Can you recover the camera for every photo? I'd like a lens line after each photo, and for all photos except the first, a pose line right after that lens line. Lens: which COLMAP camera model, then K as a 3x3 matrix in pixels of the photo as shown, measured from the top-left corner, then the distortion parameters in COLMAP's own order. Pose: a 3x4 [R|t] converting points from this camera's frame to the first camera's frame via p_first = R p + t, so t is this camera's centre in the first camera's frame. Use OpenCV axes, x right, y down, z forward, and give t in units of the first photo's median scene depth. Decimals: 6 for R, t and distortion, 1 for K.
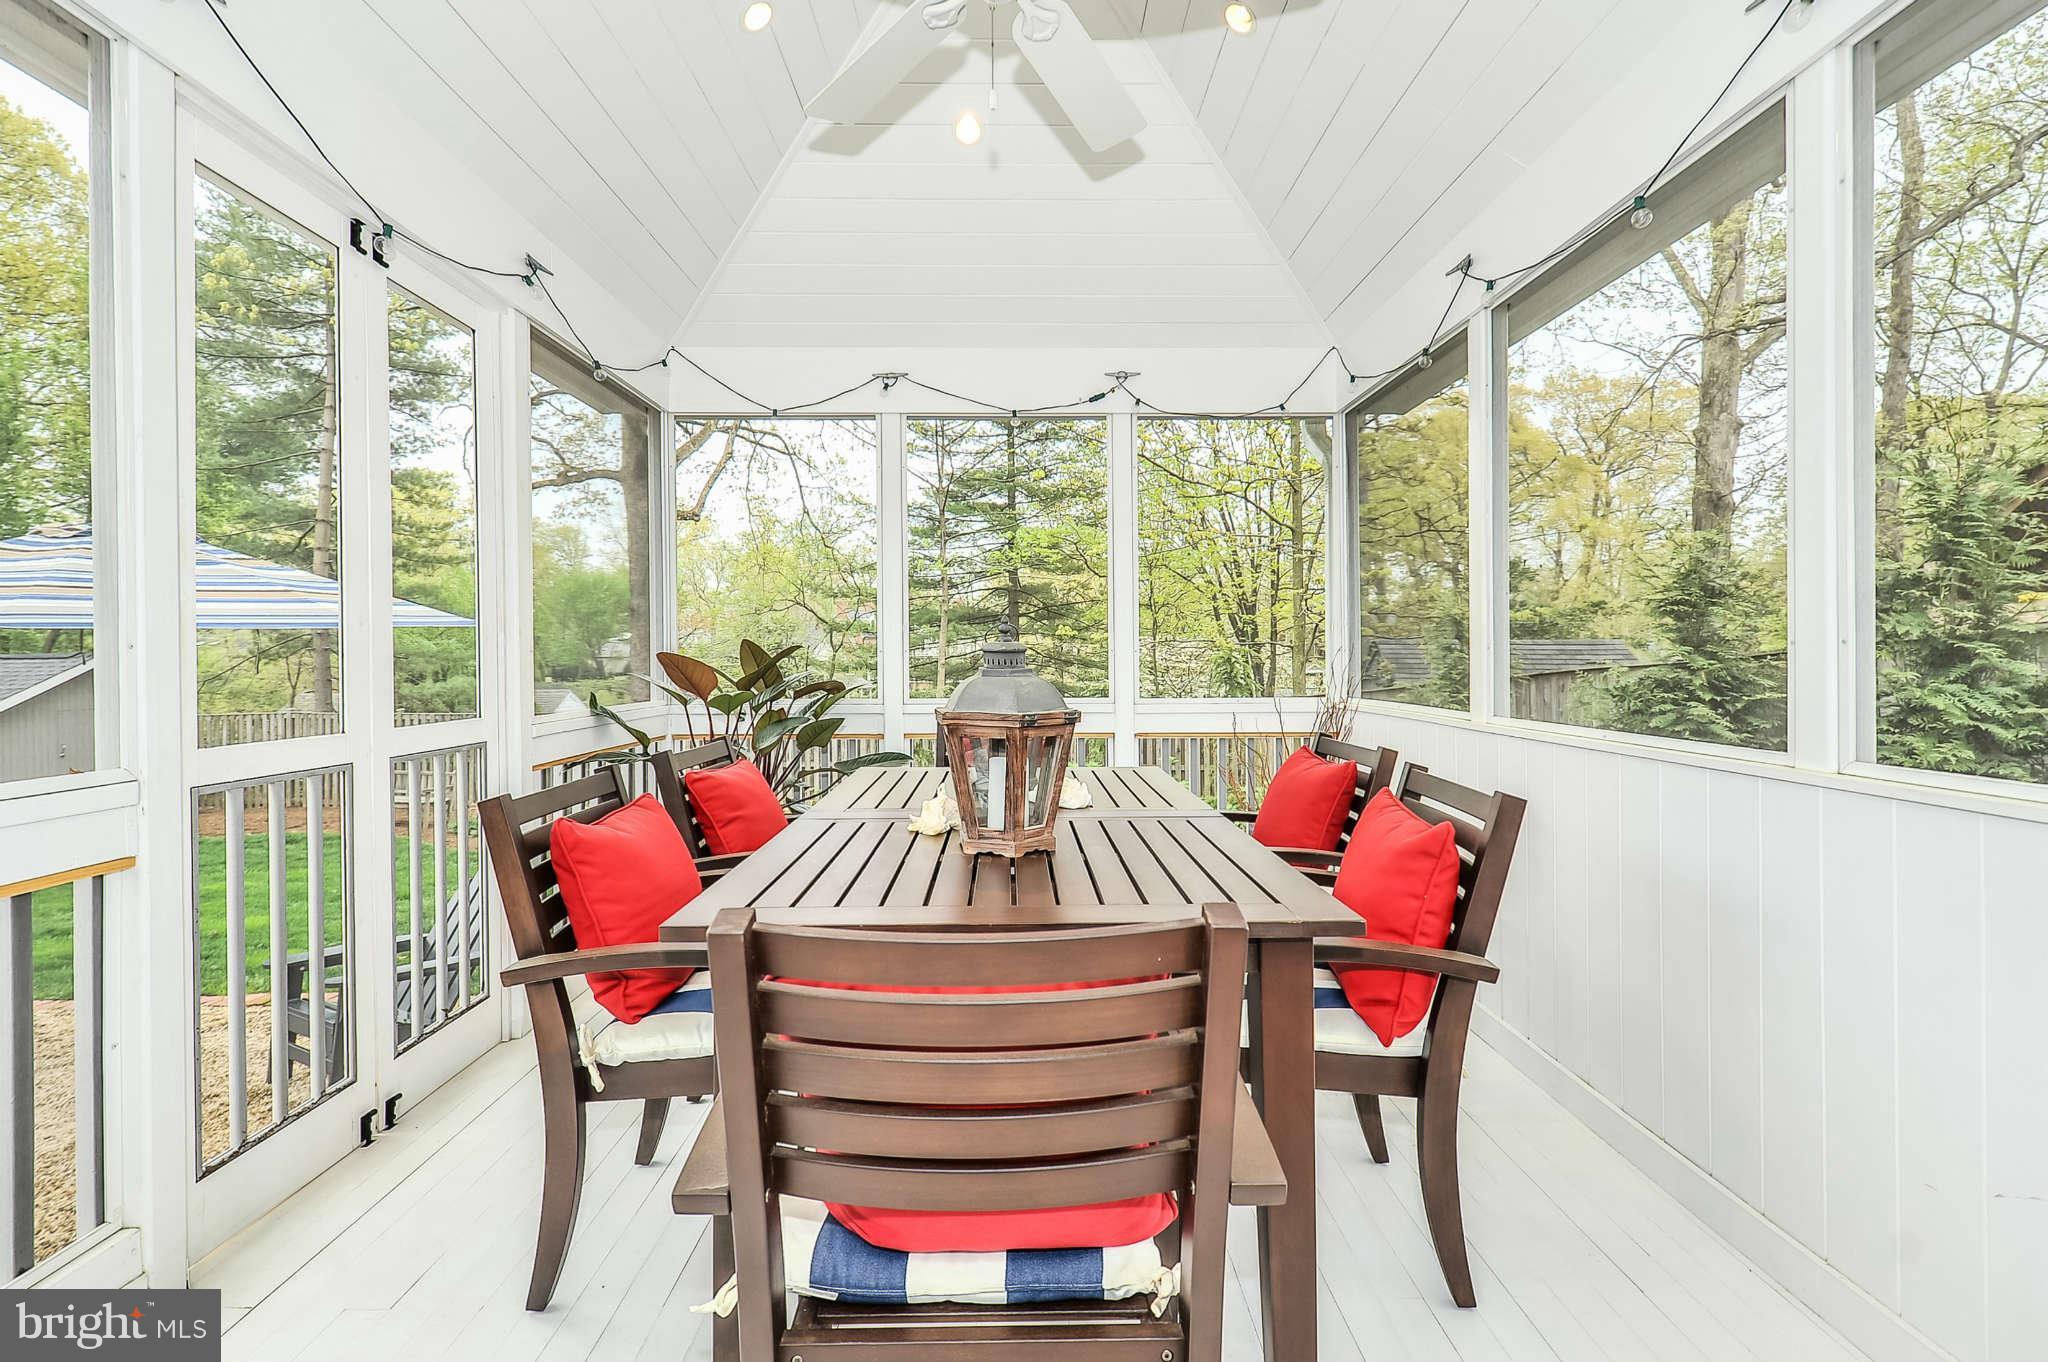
lens RADIAL K [[921.3, 0, 1019.0], [0, 921.3, 650.9], [0, 0, 1]] dist [0.002509, 0.000001]
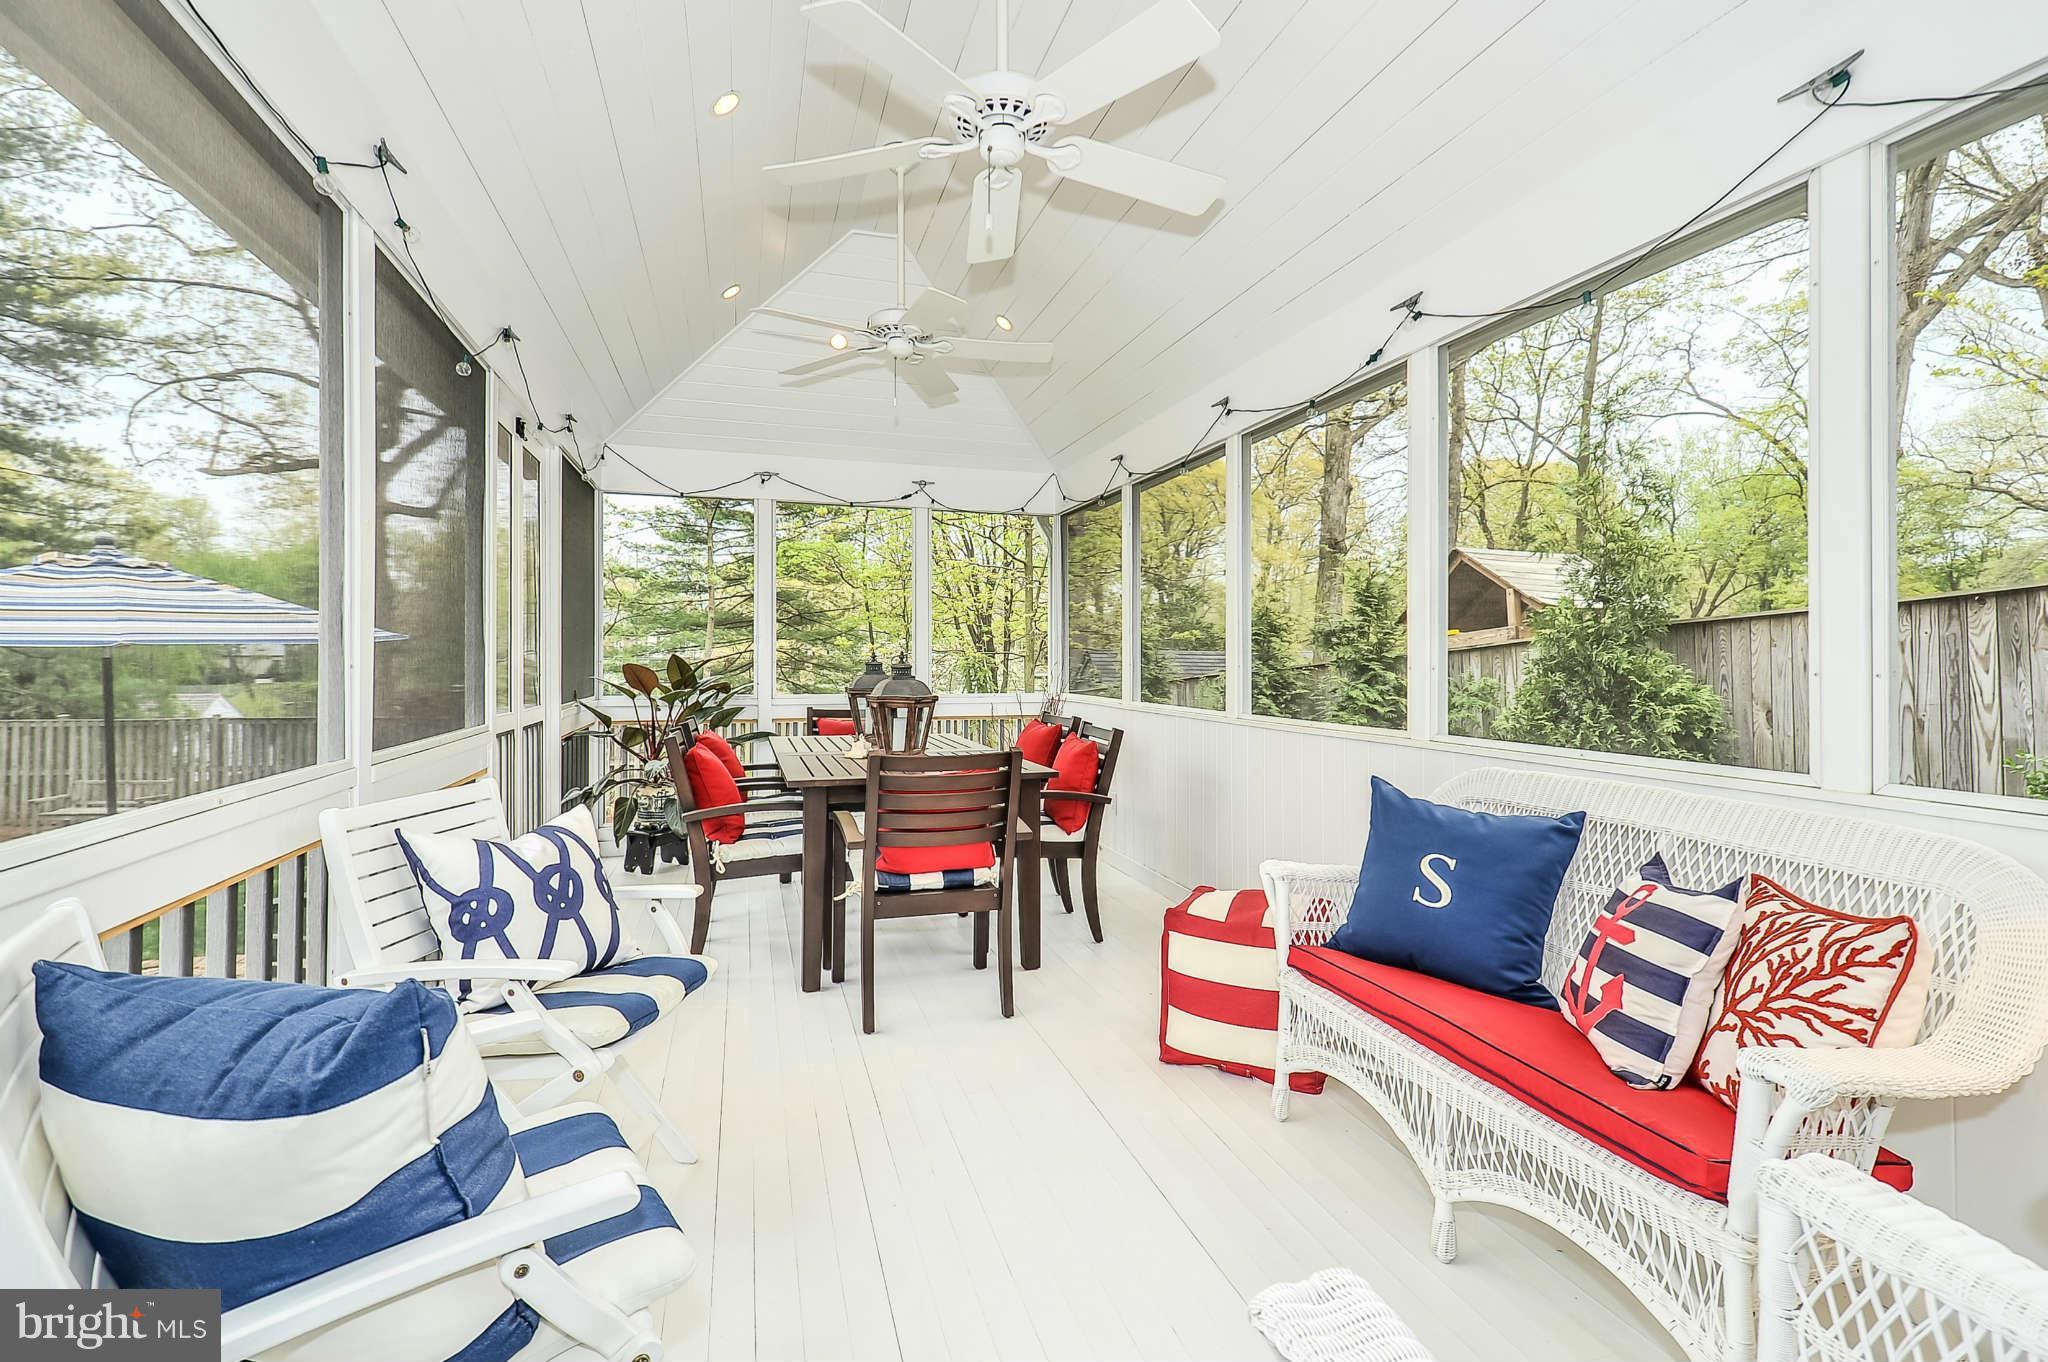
lens RADIAL K [[921.3, 0, 1019.0], [0, 921.3, 650.9], [0, 0, 1]] dist [0.002509, 0.000001]
pose [[0.958941, 0.009244, 0.283454, -0.160855], [-0.008482, 0.999956, -0.003915, -0.015233], [-0.283478, 0.001350, 0.958978, -0.495891]]
